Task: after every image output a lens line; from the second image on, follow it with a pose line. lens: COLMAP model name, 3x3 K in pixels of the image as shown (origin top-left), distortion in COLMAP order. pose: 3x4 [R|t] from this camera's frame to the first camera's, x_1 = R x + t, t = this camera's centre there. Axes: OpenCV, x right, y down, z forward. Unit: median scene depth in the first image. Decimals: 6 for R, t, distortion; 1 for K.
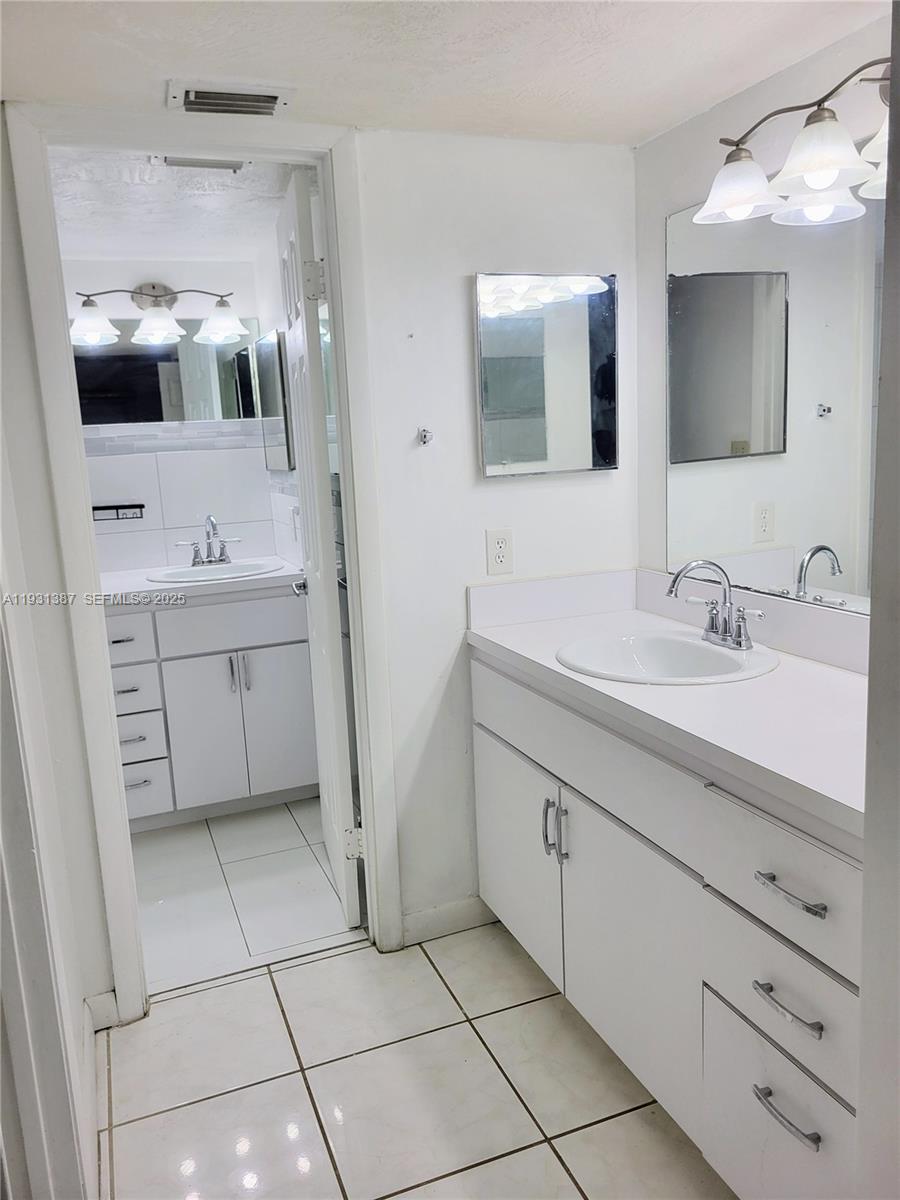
lens RADIAL K [[912.0, 0, 450.0], [0, 912.0, 600.0], [0, 0, 1]] dist [-0.001747, -0.003214]
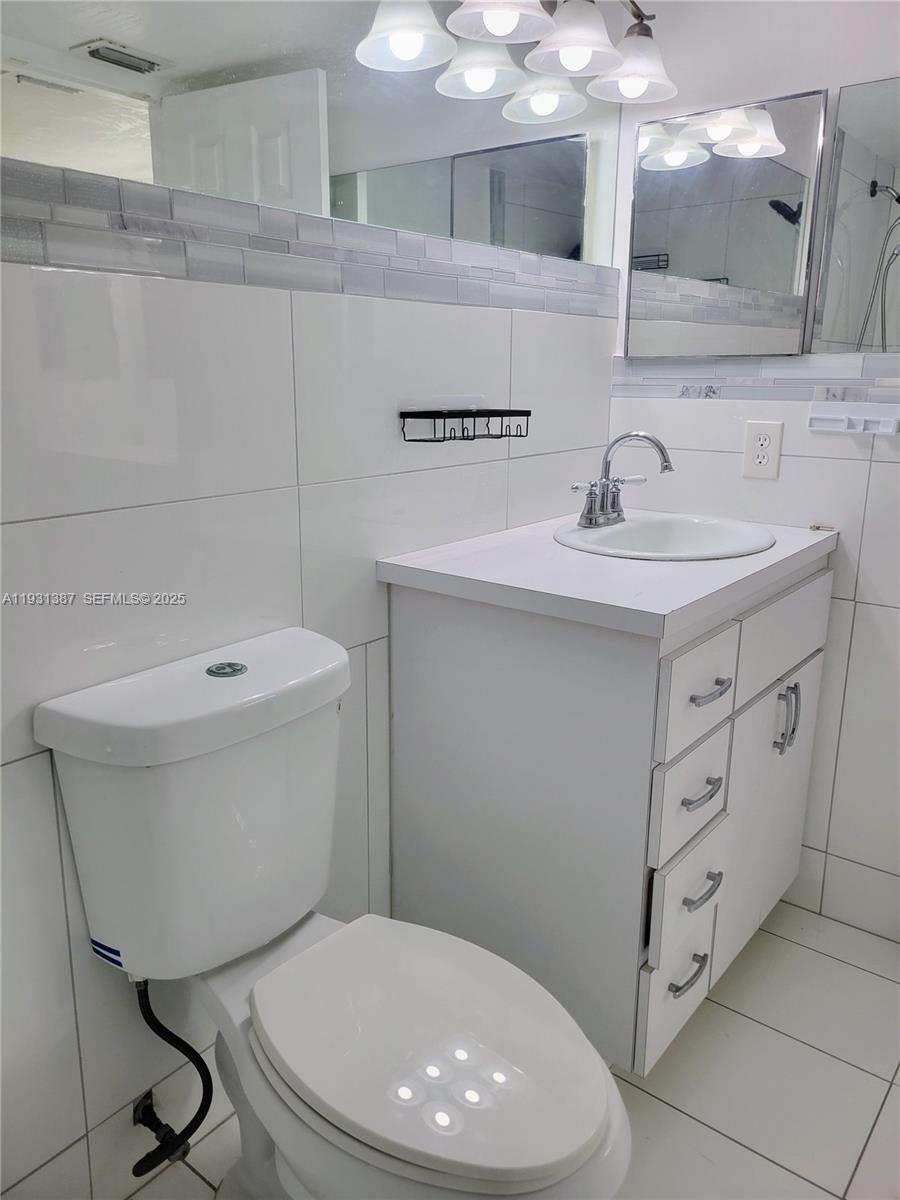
lens RADIAL K [[899.4, 0, 450.0], [0, 899.4, 600.0], [0, 0, 1]] dist [0.041410, 0.002049]
pose [[0.860878, -0.071026, 0.503829, -0.626886], [0.040885, 0.996663, 0.070643, -0.034887], [-0.507166, -0.040215, 0.860910, 0.572217]]
